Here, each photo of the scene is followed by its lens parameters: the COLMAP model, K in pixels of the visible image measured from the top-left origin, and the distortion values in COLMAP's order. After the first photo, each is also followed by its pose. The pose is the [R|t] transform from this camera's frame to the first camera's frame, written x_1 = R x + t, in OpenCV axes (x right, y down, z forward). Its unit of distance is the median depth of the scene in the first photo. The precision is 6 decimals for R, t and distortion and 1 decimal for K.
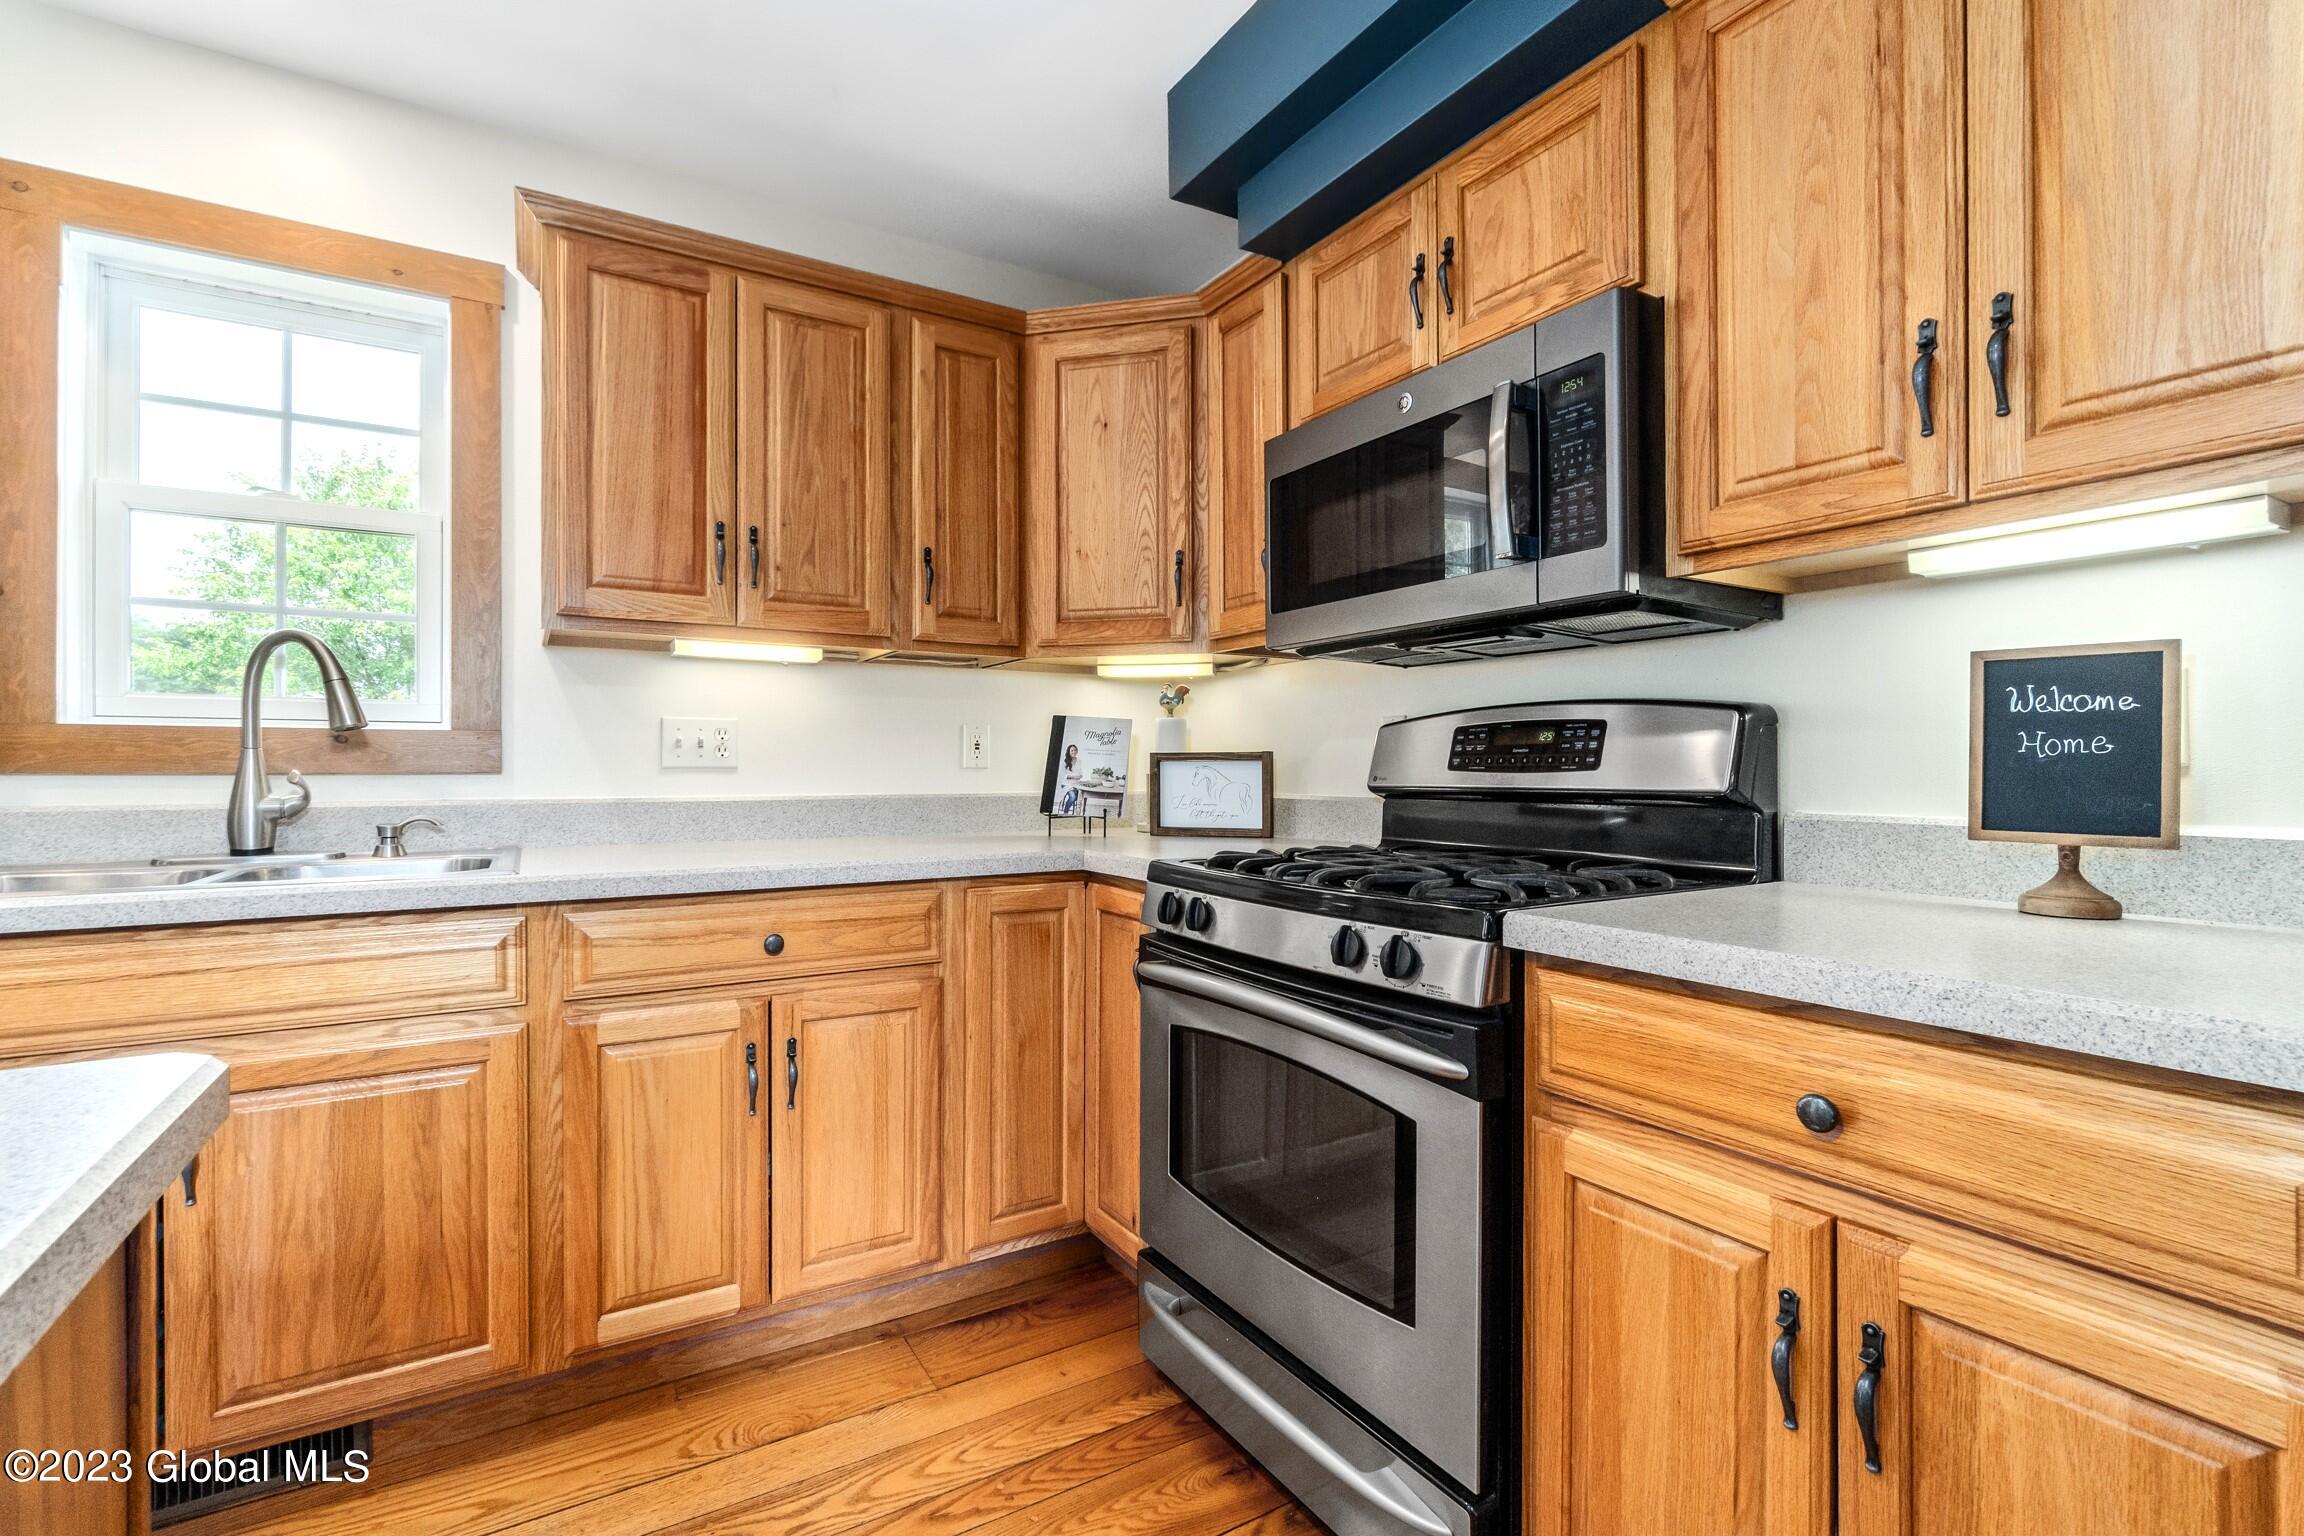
lens RADIAL K [[1020.9, 0, 1118.8], [0, 1020.9, 761.6], [0, 0, 1]] dist [-0.006241, 0.000177]
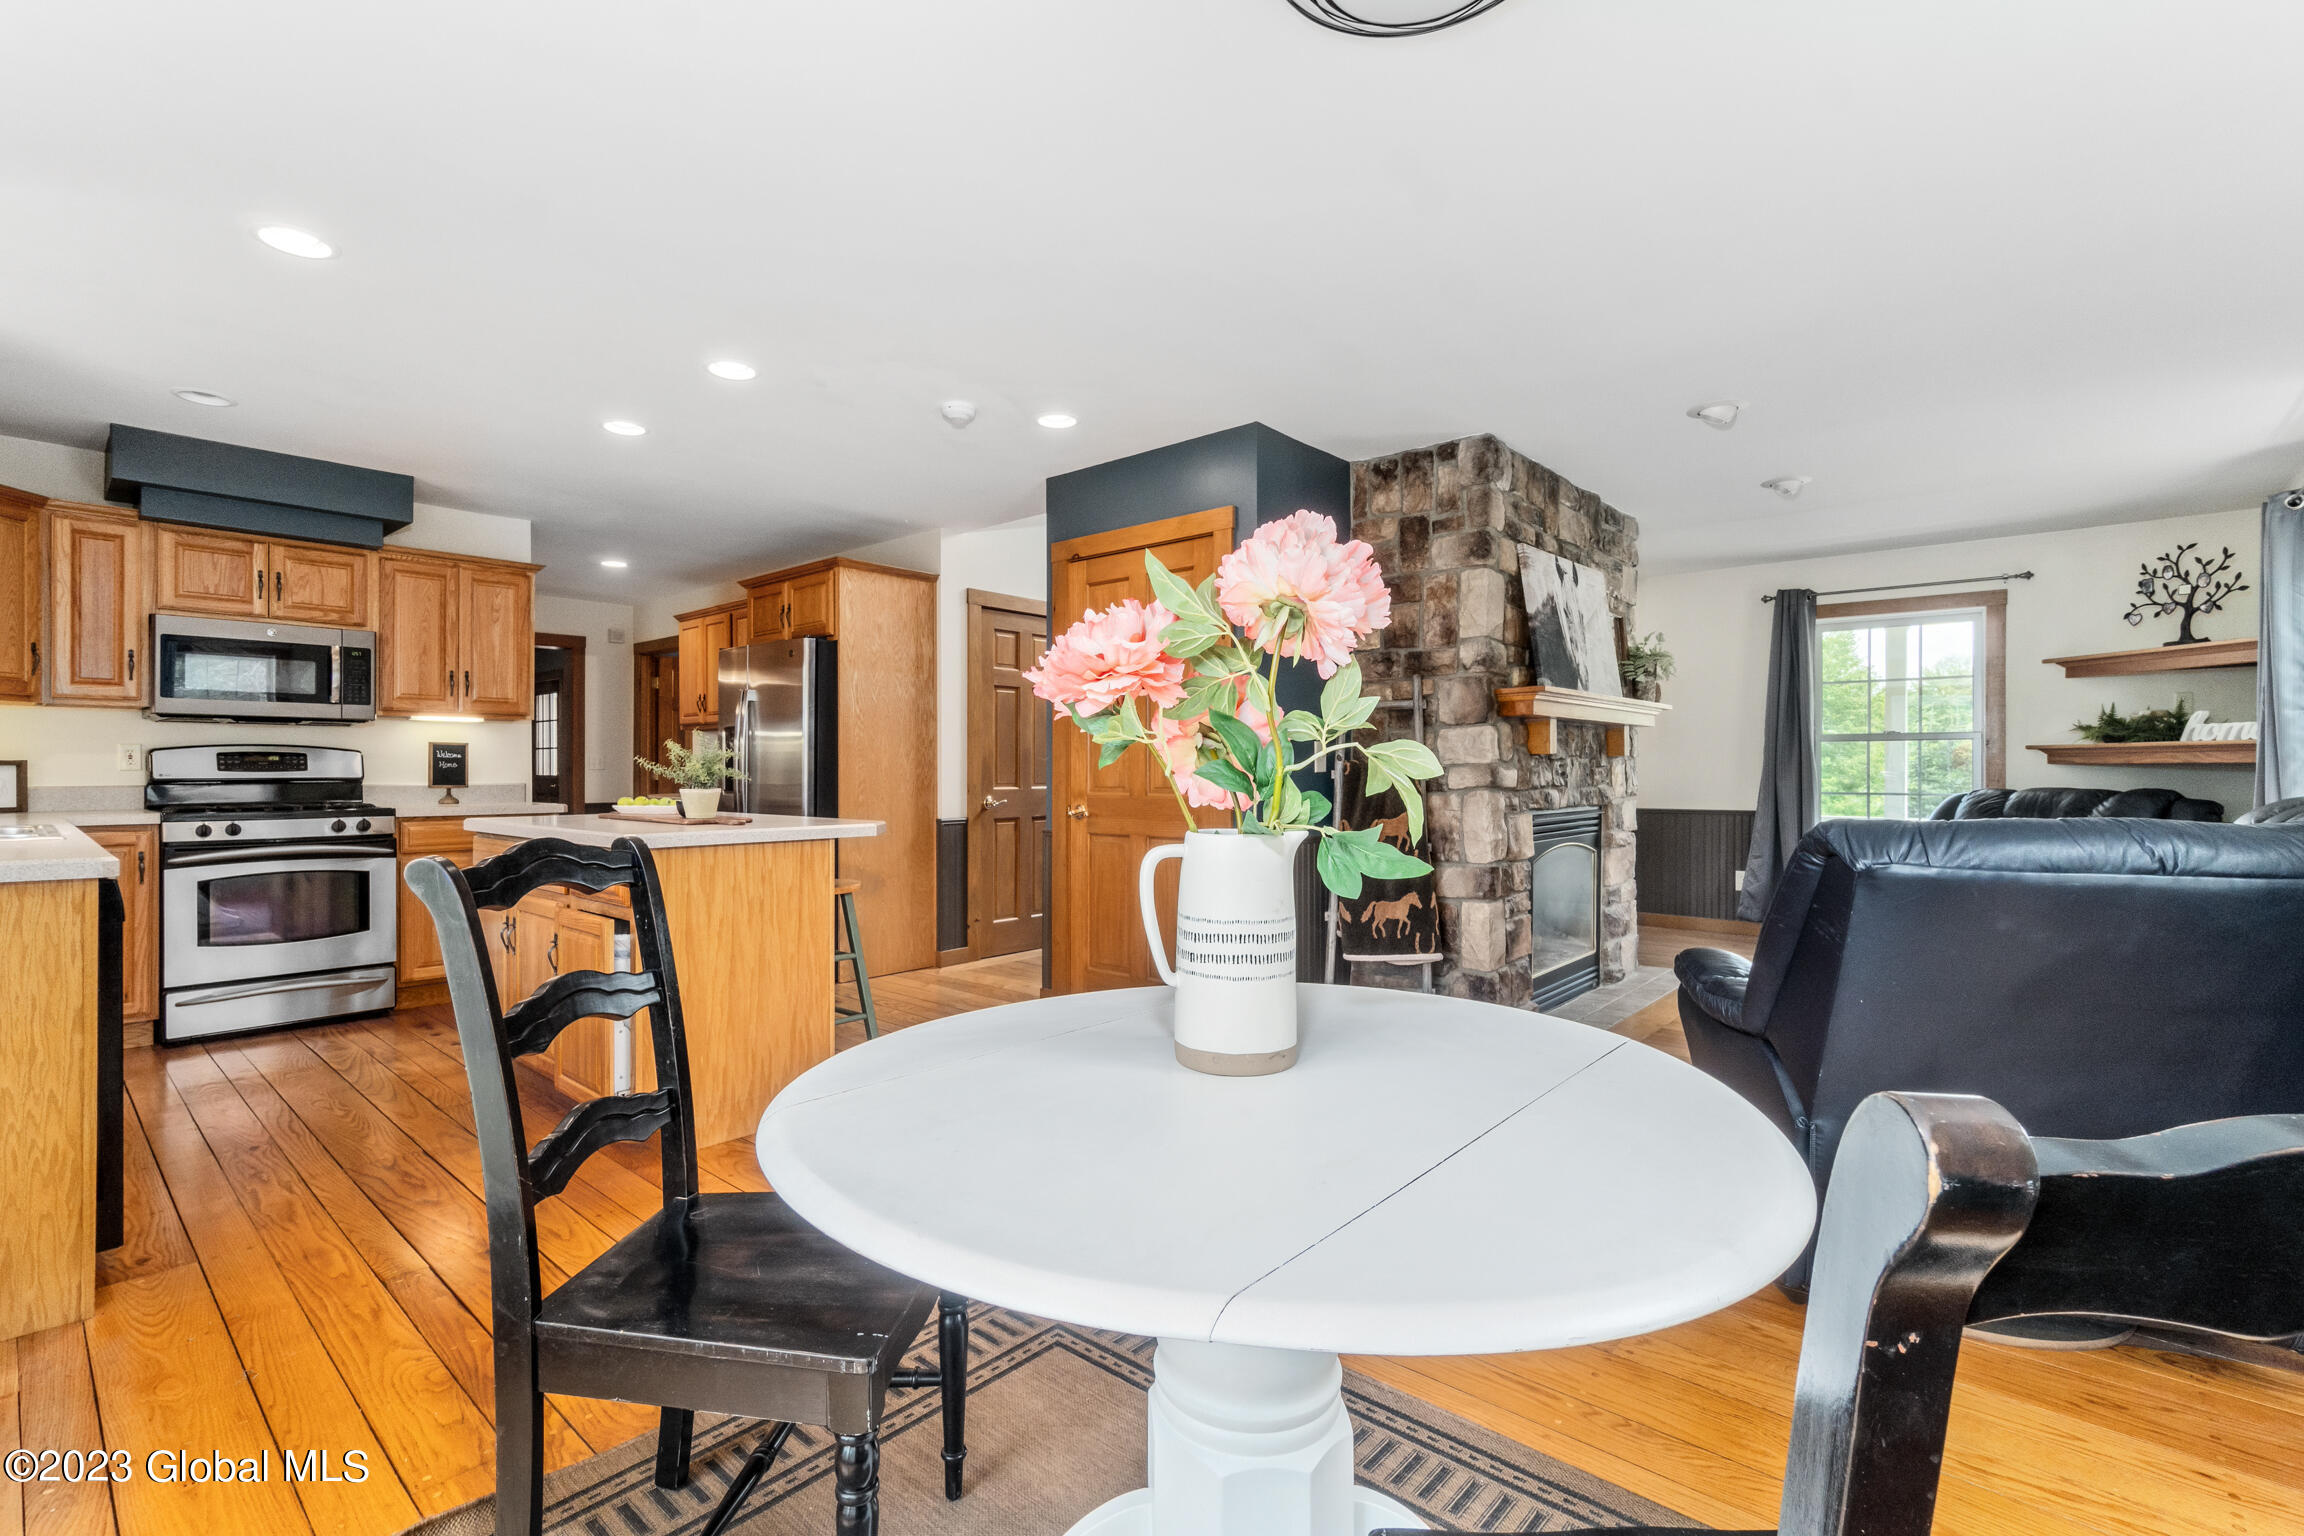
lens RADIAL K [[1036.7, 0, 1132.2], [0, 1036.7, 777.1], [0, 0, 1]] dist [-0.002800, -0.000259]
pose [[-0.304496, -0.005404, 0.952498, -2.933646], [-0.005972, 0.999975, 0.003764, 0.001009], [-0.952495, -0.004542, -0.304521, -0.310662]]
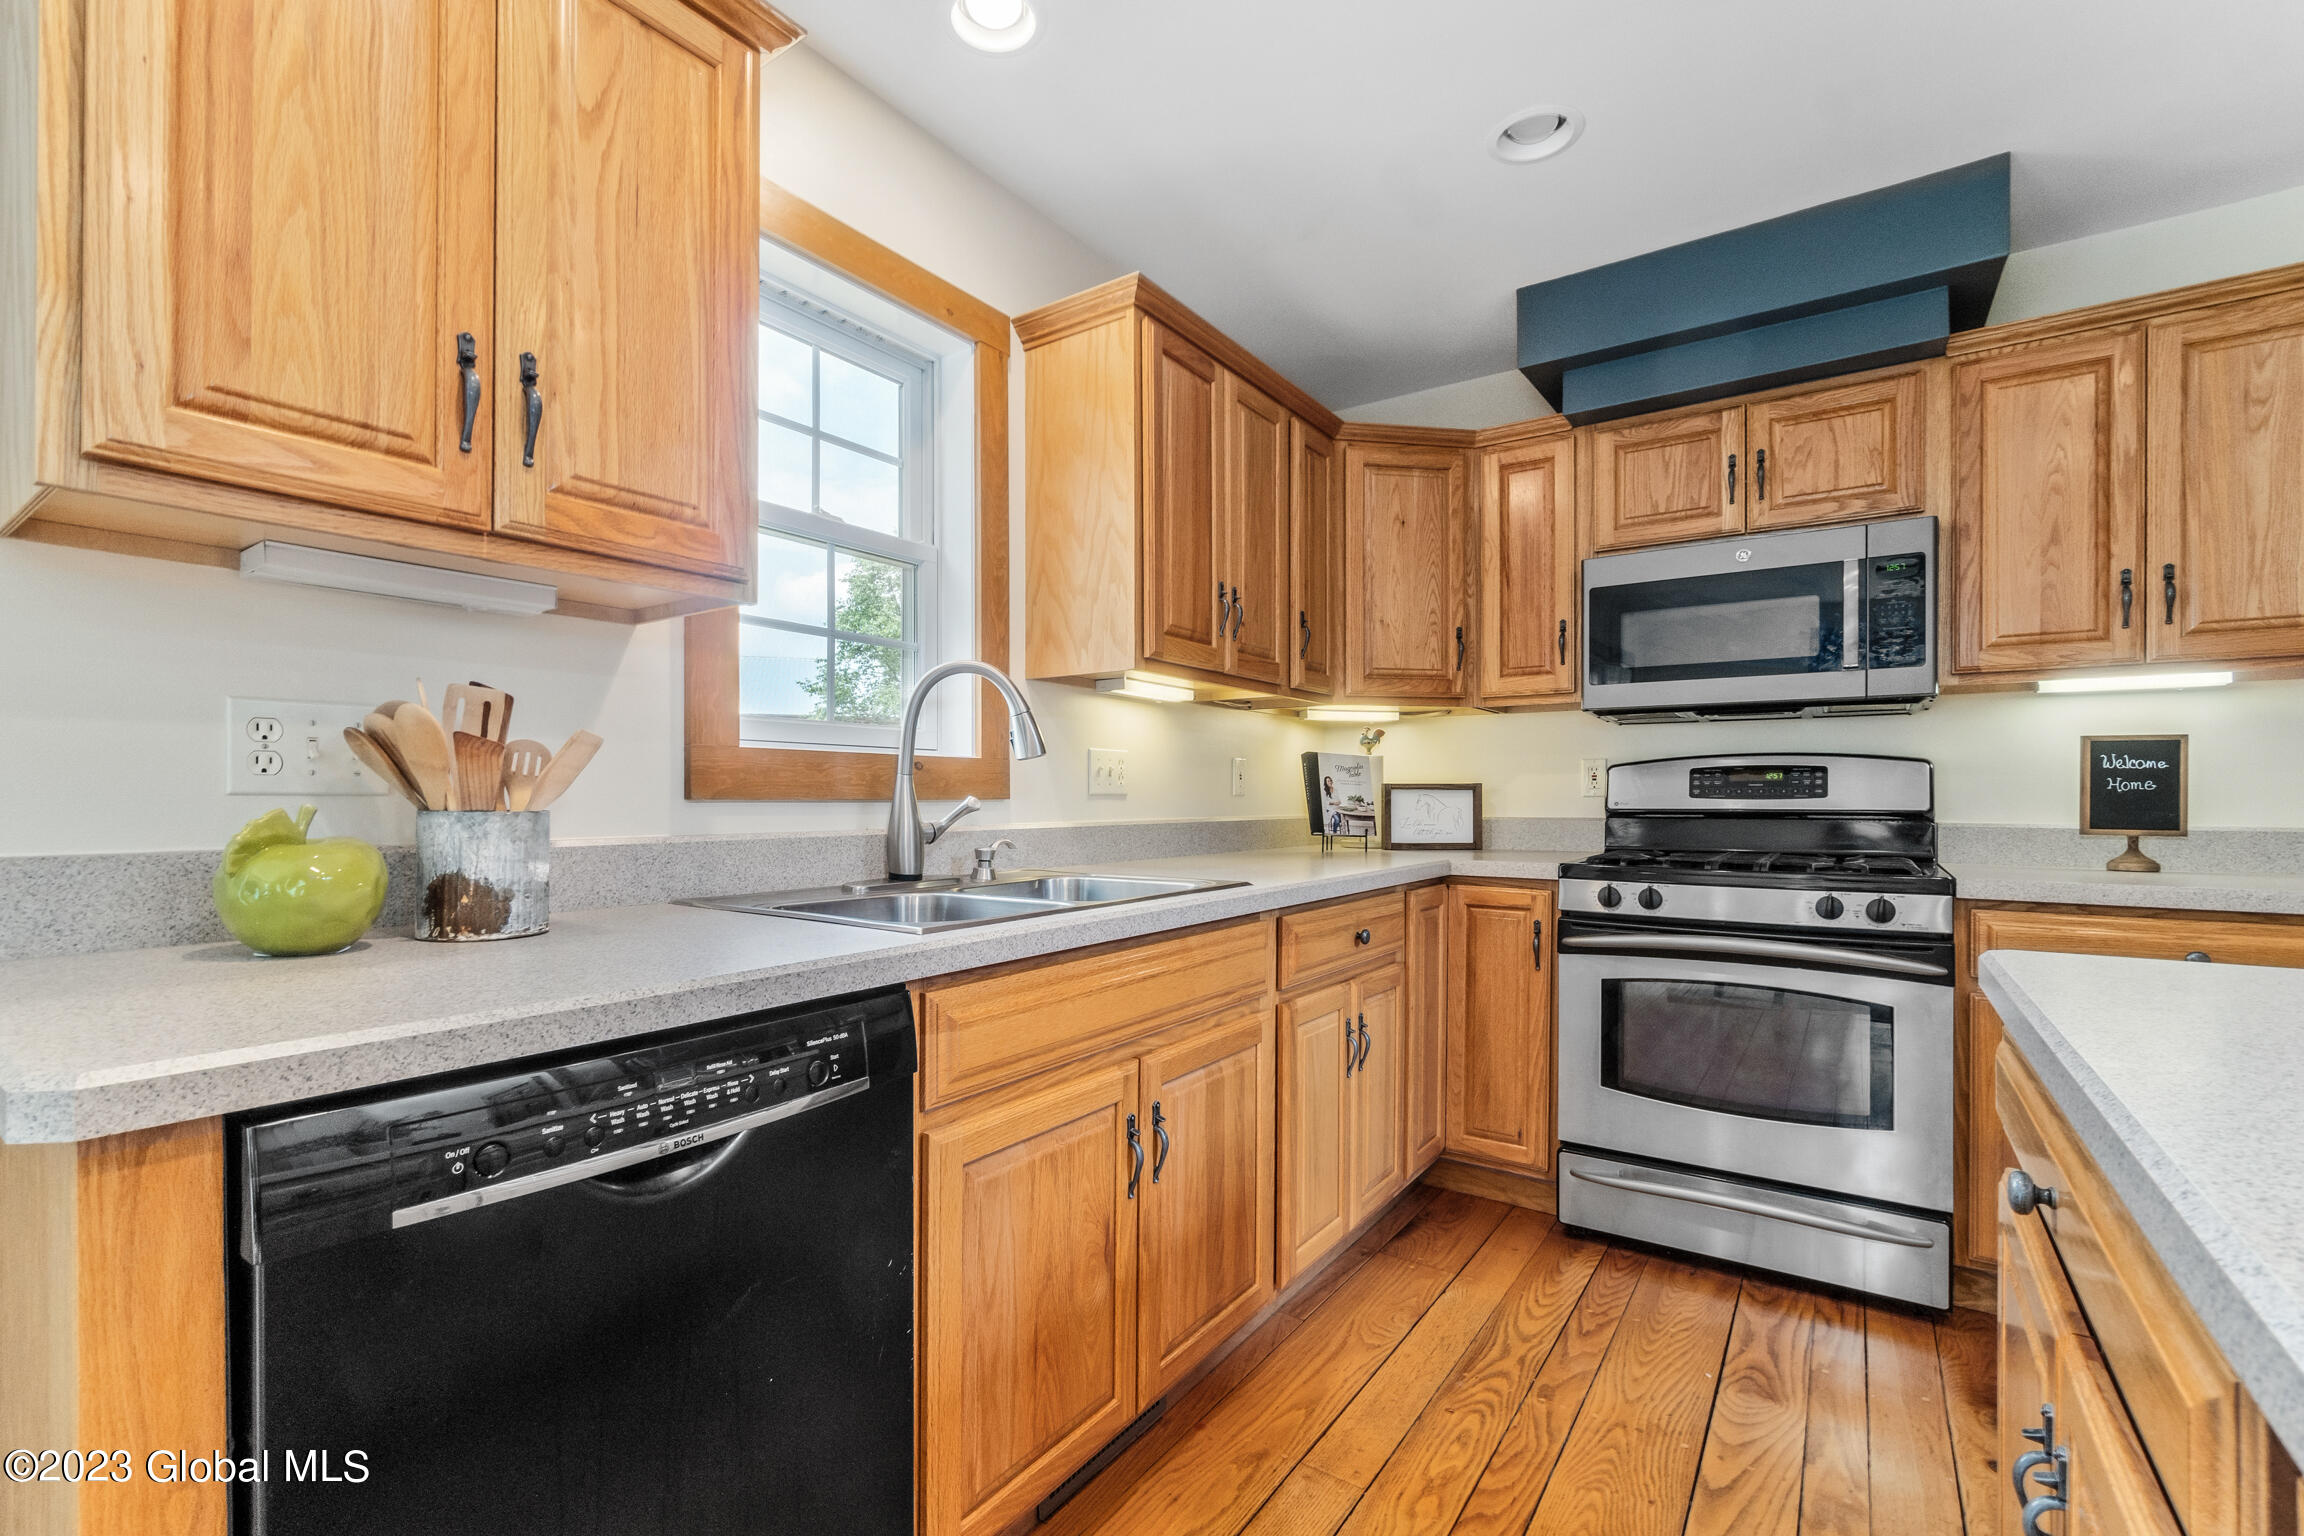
lens RADIAL K [[1027.7, 0, 1116.0], [0, 1027.7, 789.0], [0, 0, 1]] dist [-0.002533, -0.000070]
pose [[0.915997, 0.004547, 0.401159, -1.171943], [-0.004340, 0.999990, -0.001427, 0.001802], [-0.401161, -0.000434, 0.916007, -0.023569]]
